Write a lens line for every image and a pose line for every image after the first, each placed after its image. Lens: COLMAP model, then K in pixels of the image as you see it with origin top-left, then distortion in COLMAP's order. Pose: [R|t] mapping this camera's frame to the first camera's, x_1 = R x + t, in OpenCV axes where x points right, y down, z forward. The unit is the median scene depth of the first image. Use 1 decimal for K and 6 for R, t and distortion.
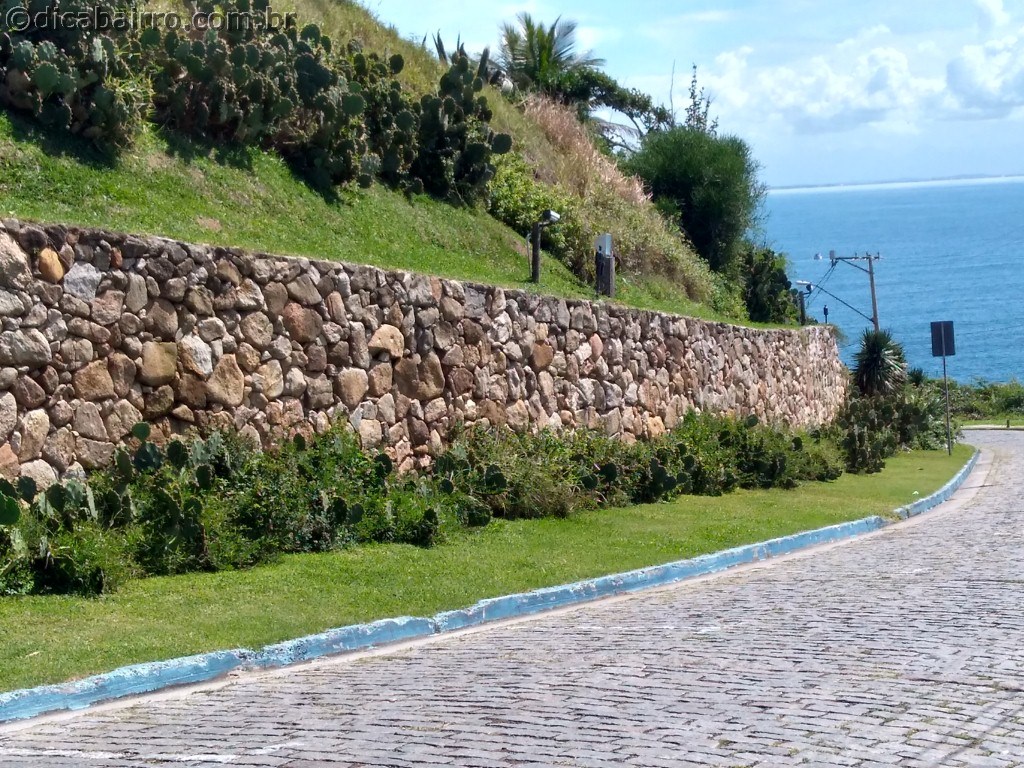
lens RADIAL K [[1885.2, 0, 513.0], [0, 1885.2, 356.2], [0, 0, 1]] dist [0.063779, 0.262032]
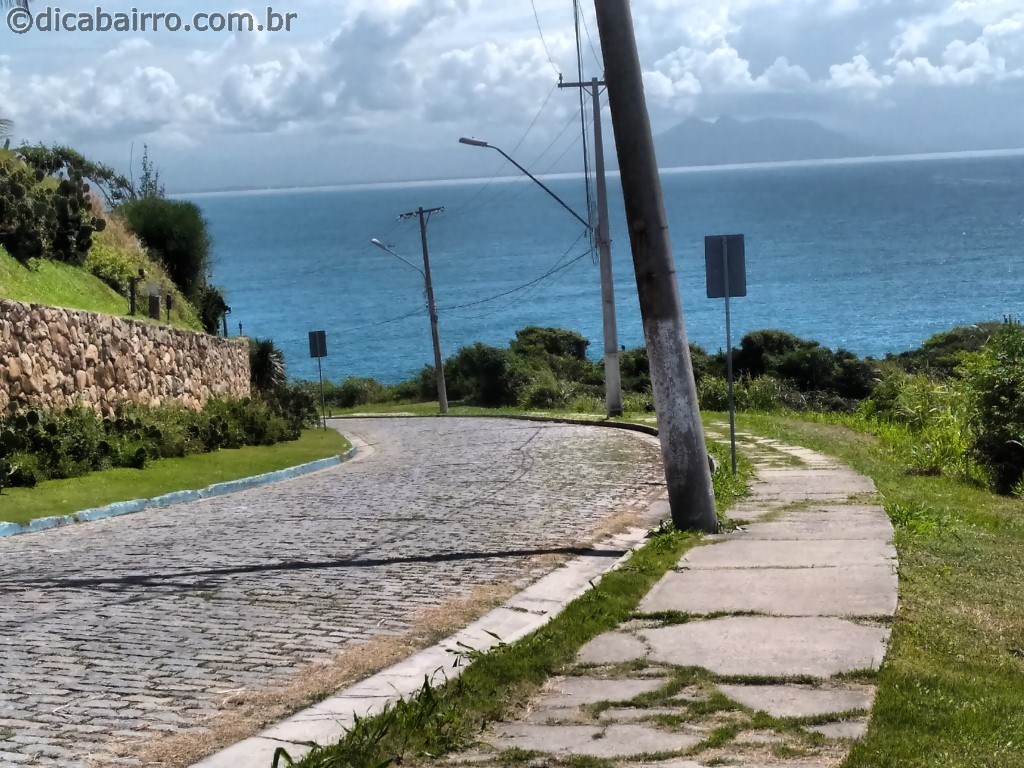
lens RADIAL K [[1898.7, 0, 512.1], [0, 1898.7, 380.2], [0, 0, 1]] dist [0.087605, 0.095894]
pose [[0.927787, -0.037261, 0.371245, -0.323942], [0.034313, 0.999305, 0.014545, 0.003075], [-0.371529, -0.000756, 0.928421, -0.667282]]
